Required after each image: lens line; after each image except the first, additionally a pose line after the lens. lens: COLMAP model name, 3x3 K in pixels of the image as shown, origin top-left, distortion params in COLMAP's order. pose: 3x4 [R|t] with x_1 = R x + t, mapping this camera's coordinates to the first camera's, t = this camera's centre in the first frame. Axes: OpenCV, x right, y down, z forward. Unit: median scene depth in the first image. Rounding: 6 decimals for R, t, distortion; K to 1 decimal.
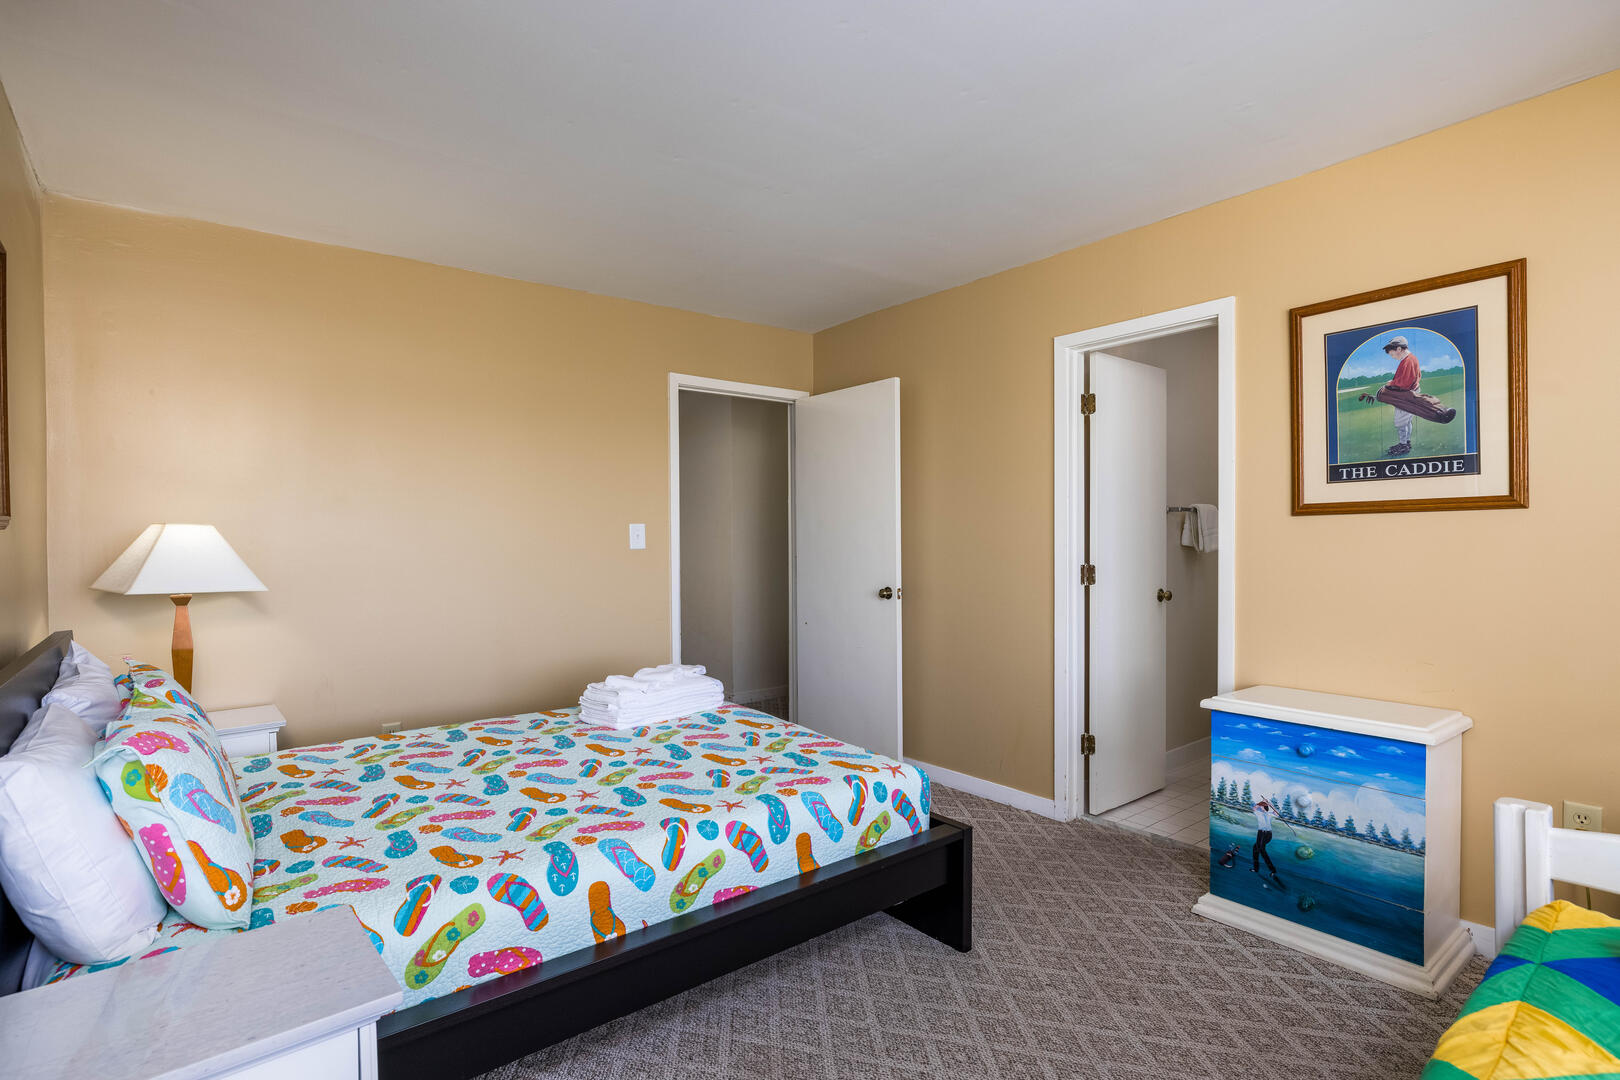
lens RADIAL K [[779.2, 0, 809.3], [0, 779.2, 542.9], [0, 0, 1]] dist [0.002609, -0.000494]
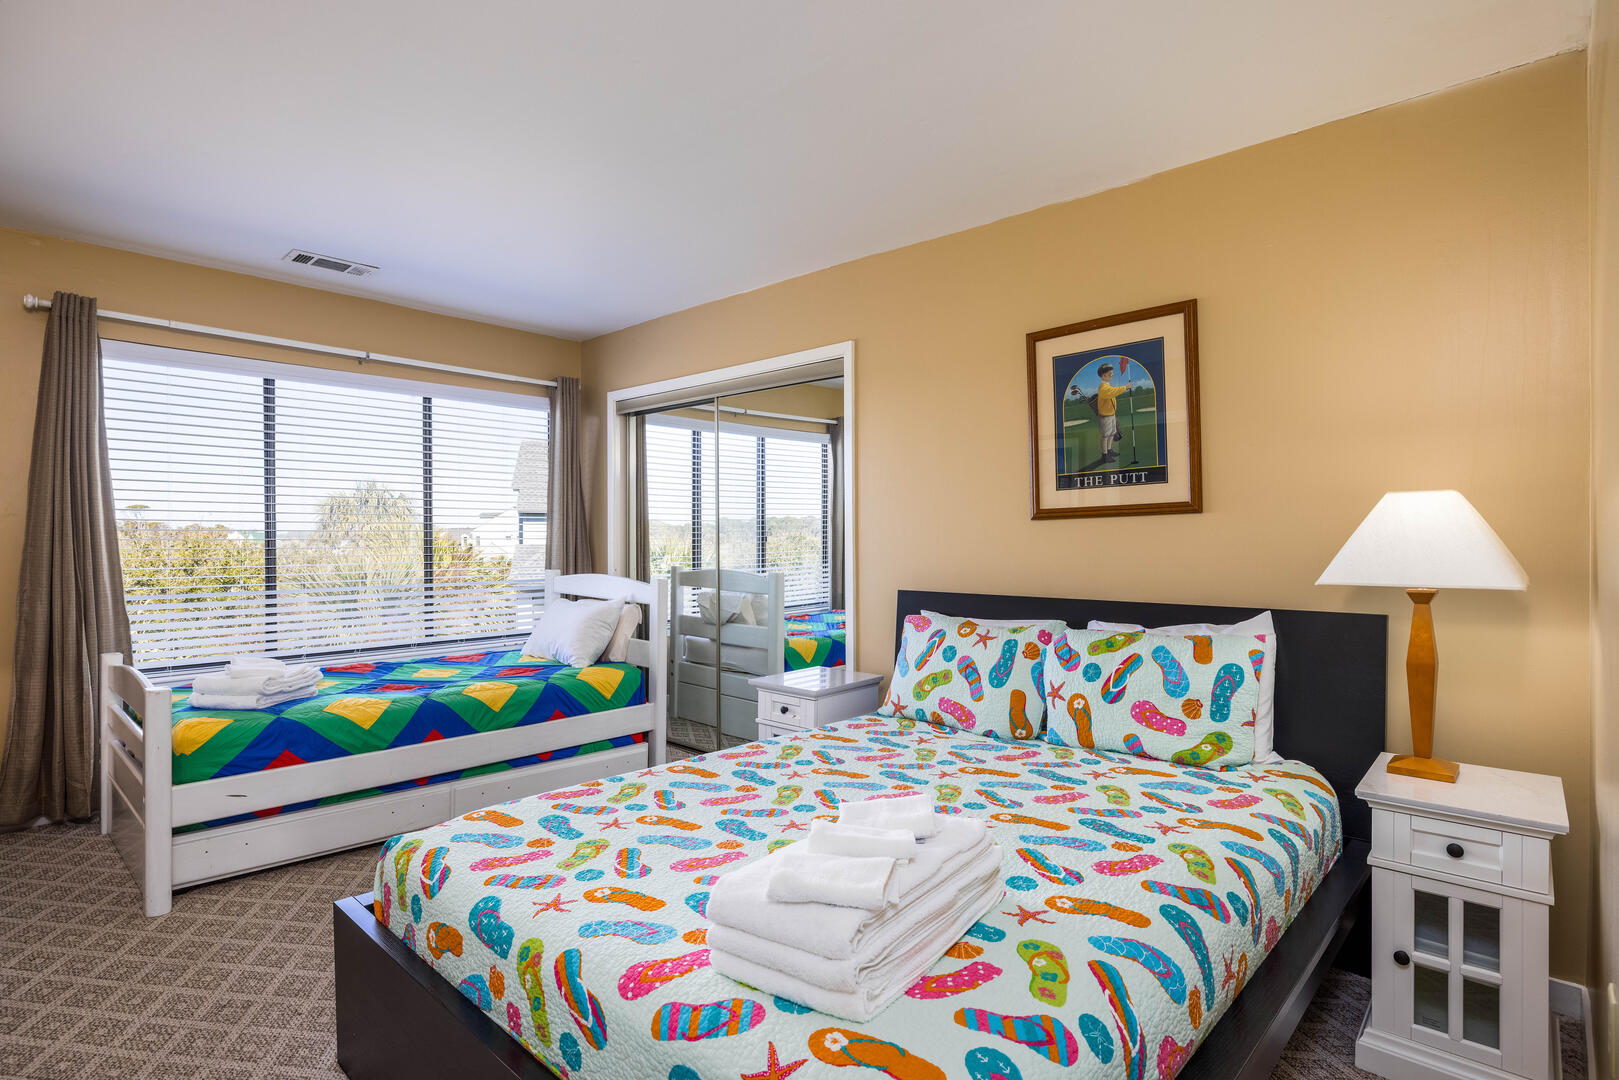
lens RADIAL K [[810.6, 0, 798.8], [0, 810.6, 538.9], [0, 0, 1]] dist [-0.025850, 0.000501]
pose [[-0.991369, 0.009078, -0.130784, -0.135980], [0.008893, 0.999958, 0.001998, 0.014176], [0.130797, 0.000818, -0.991409, 1.784407]]
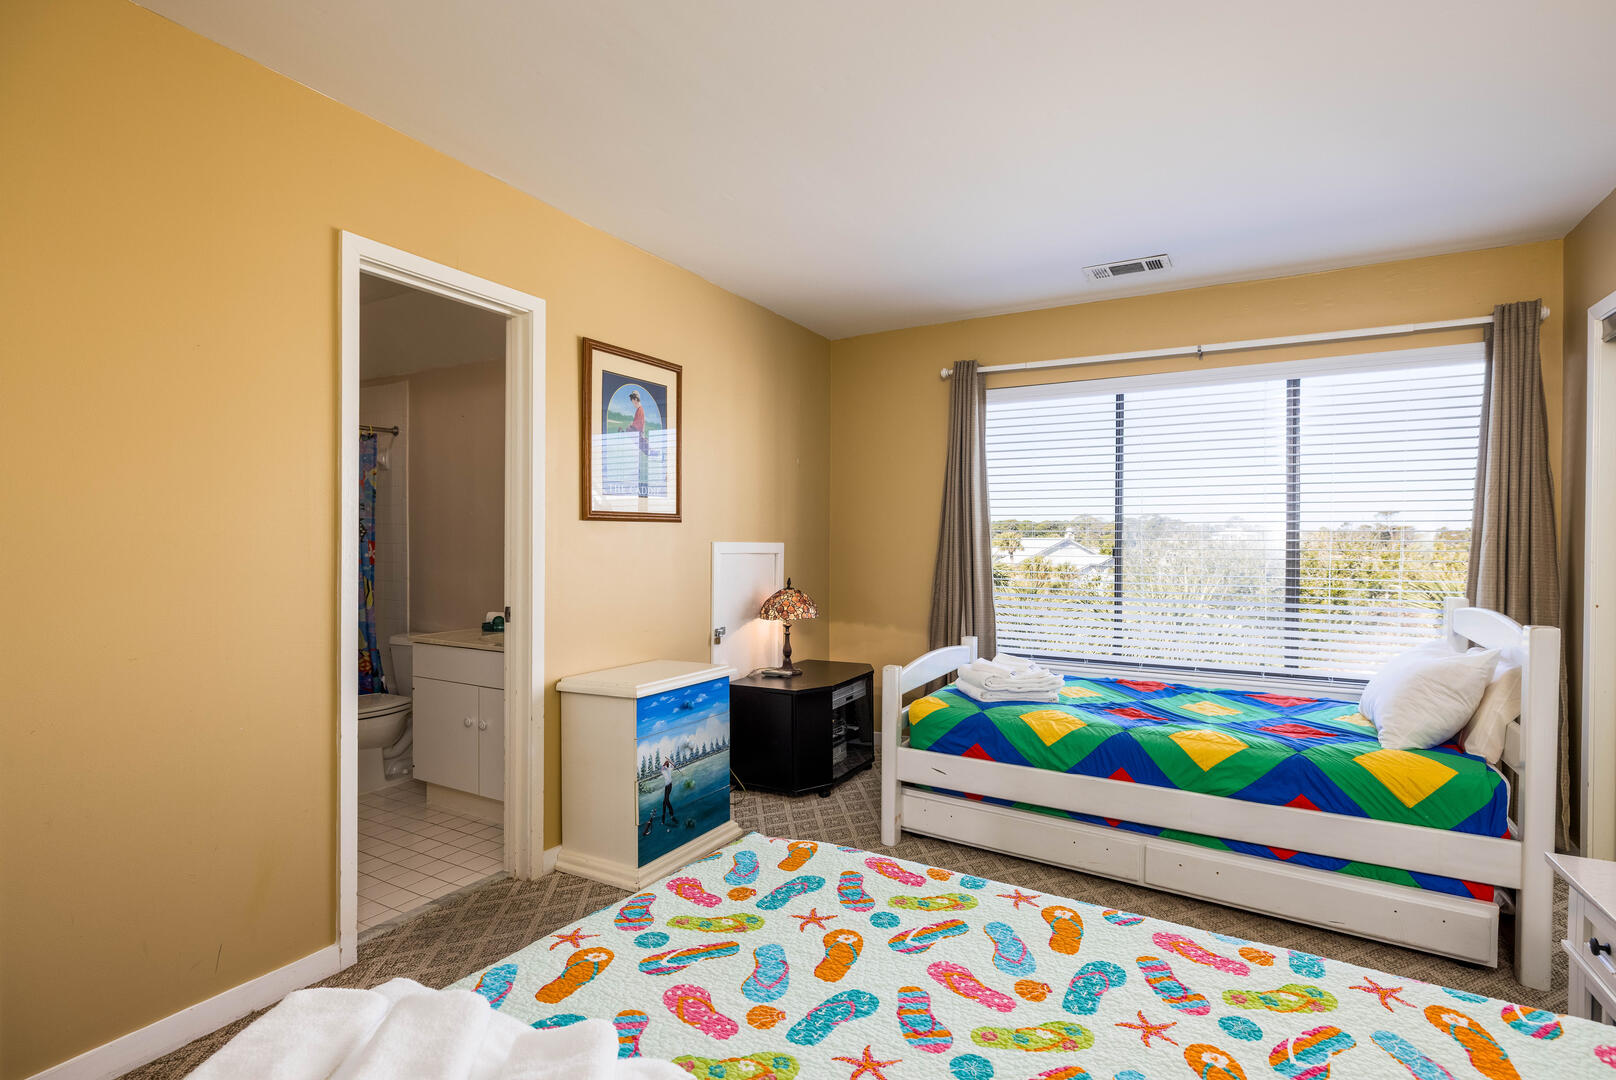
lens RADIAL K [[777.3, 0, 801.8], [0, 777.3, 543.6], [0, 0, 1]] dist [0.002609, -0.000494]
pose [[-0.353187, -0.000063, 0.935553, -0.605201], [0.000332, 1.000000, 0.000193, -0.001340], [-0.935553, 0.000379, -0.353187, 1.227538]]
